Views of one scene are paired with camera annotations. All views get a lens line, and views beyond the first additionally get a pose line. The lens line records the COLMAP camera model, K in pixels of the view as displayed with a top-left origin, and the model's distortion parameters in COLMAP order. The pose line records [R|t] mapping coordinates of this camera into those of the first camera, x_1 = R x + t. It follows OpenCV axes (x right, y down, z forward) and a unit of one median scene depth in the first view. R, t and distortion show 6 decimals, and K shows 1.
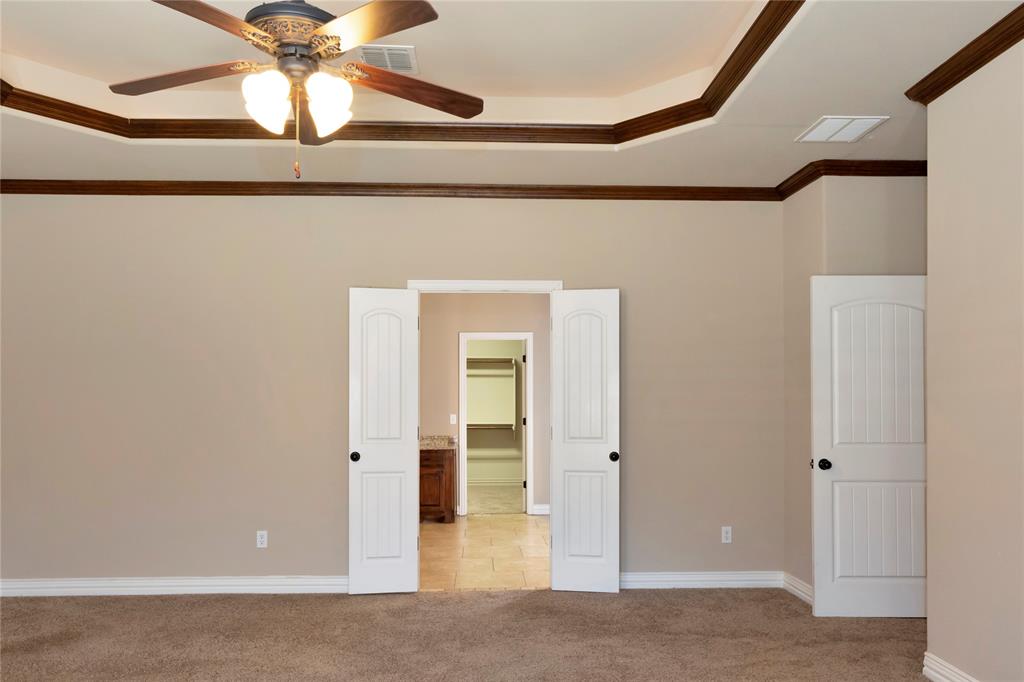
lens RADIAL K [[726.6, 0, 511.7], [0, 726.6, 311.1], [0, 0, 1]] dist [0.003128, -0.001751]
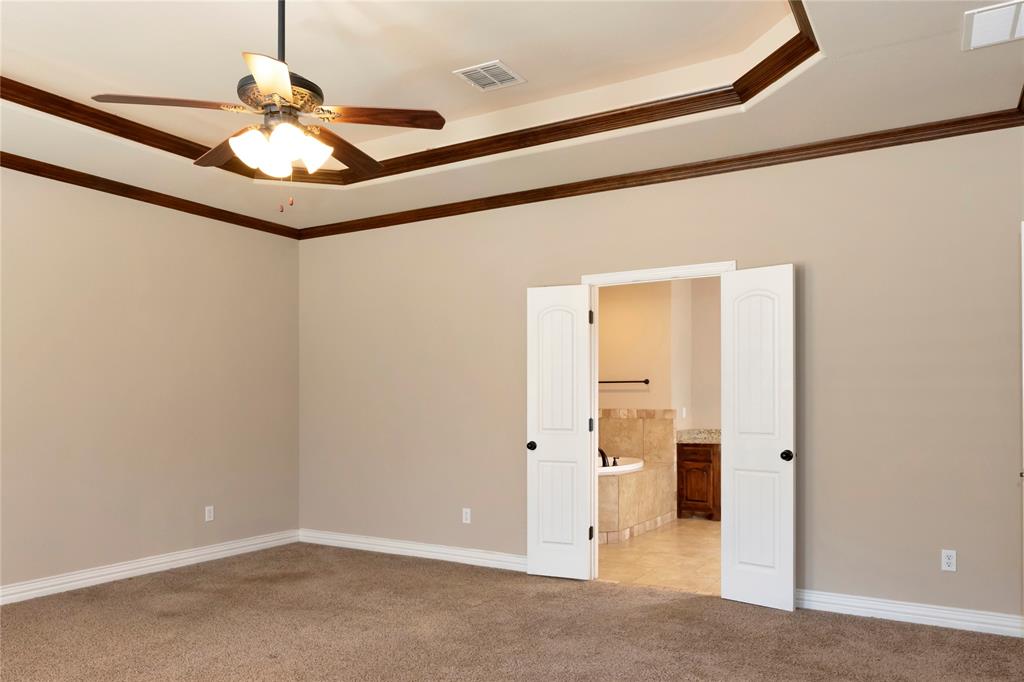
lens RADIAL K [[721.3, 0, 514.6], [0, 721.3, 299.2], [0, 0, 1]] dist [-0.000899, -0.000792]
pose [[0.841230, -0.076240, -0.535276, 0.355354], [0.071773, 0.996993, -0.029206, 0.014855], [0.535893, -0.013849, 0.844172, 0.095046]]
